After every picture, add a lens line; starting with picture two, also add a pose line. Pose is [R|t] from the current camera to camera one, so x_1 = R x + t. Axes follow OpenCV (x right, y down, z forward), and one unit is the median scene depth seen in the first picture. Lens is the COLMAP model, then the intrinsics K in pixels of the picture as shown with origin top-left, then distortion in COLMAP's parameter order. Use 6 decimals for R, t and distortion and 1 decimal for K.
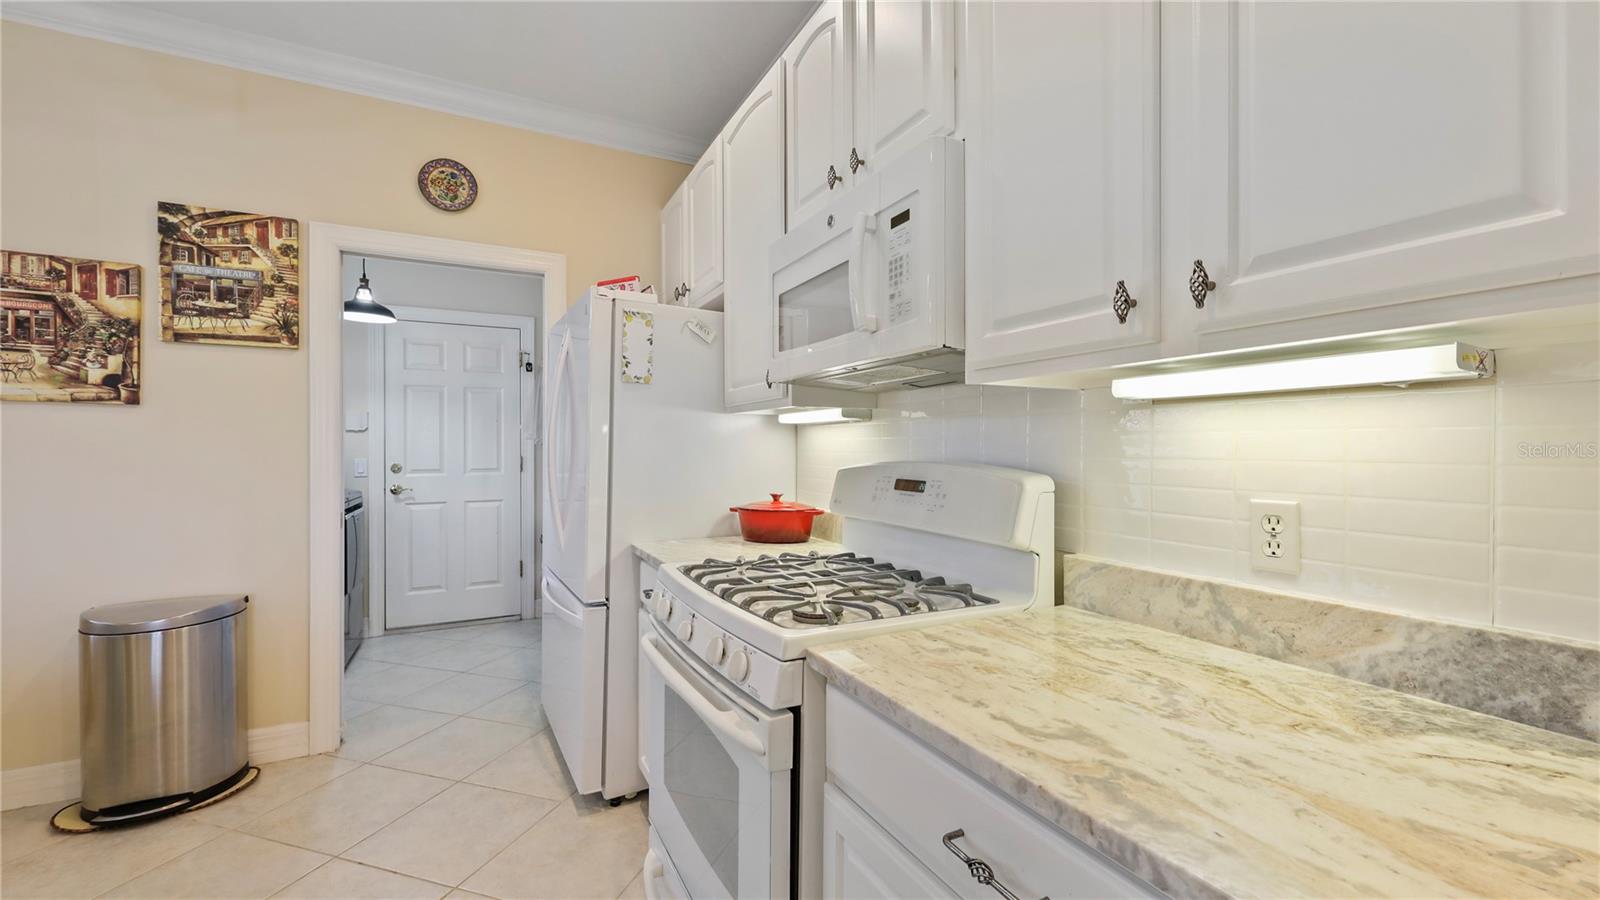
lens RADIAL K [[629.6, 0, 800.0], [0, 629.6, 450.0], [0, 0, 1]] dist [-0.001605, -0.000371]
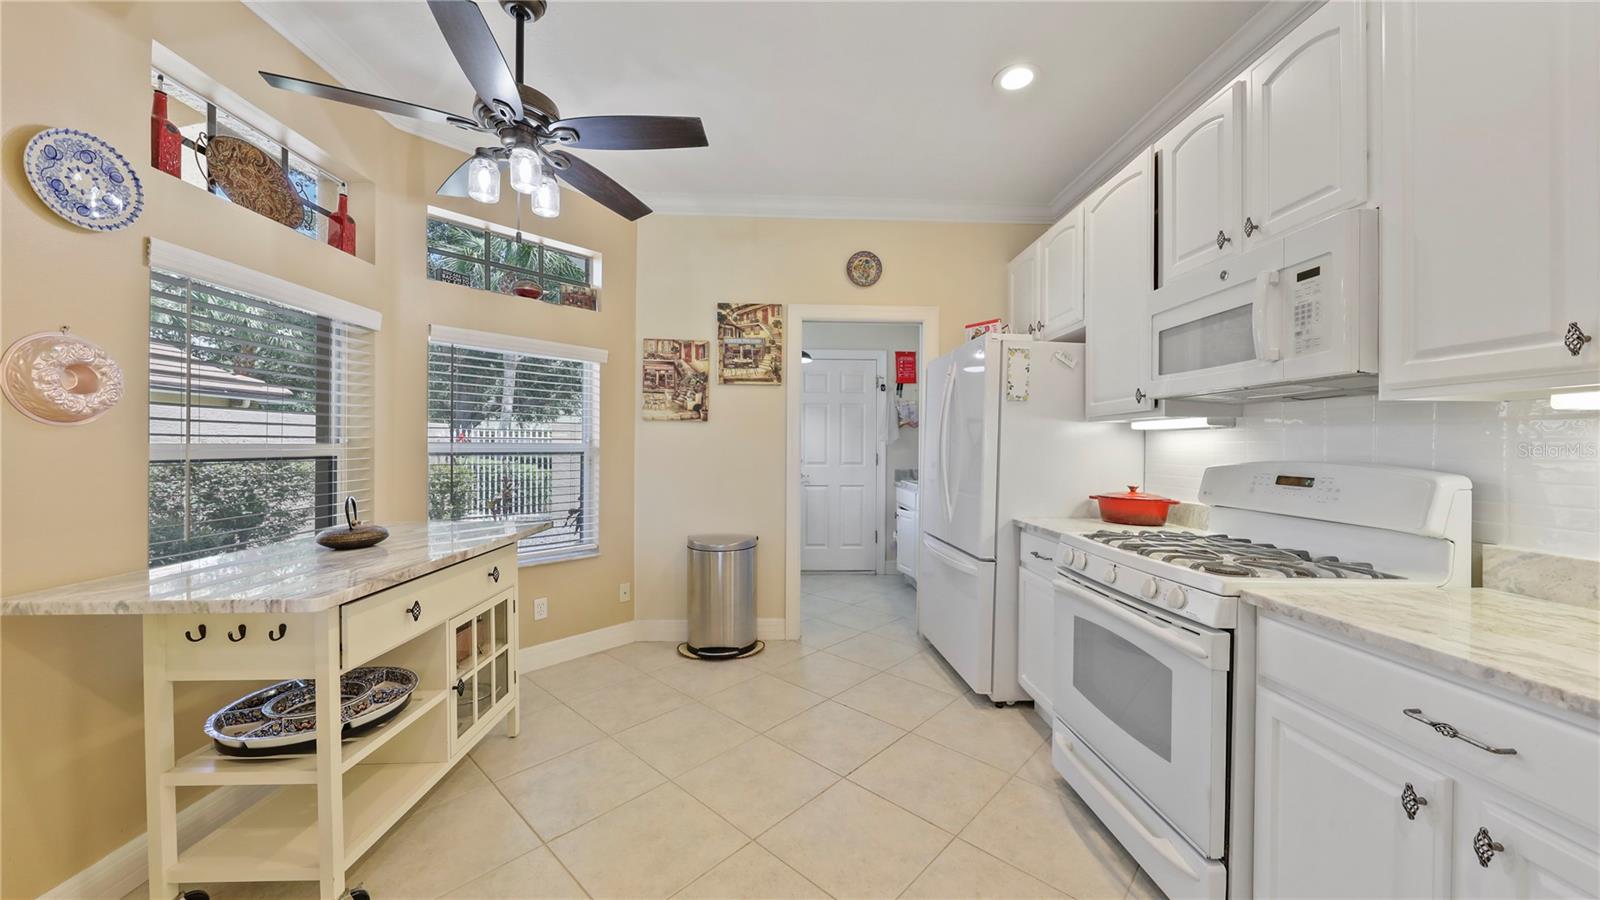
lens RADIAL K [[547.0, 0, 802.8], [0, 547.0, 447.5], [0, 0, 1]] dist [0.000546, -0.002057]
pose [[0.906274, 0.007680, -0.422622, -0.176684], [-0.009327, 0.999955, -0.001831, 0.001207], [0.422588, 0.005601, 0.906304, -0.264562]]
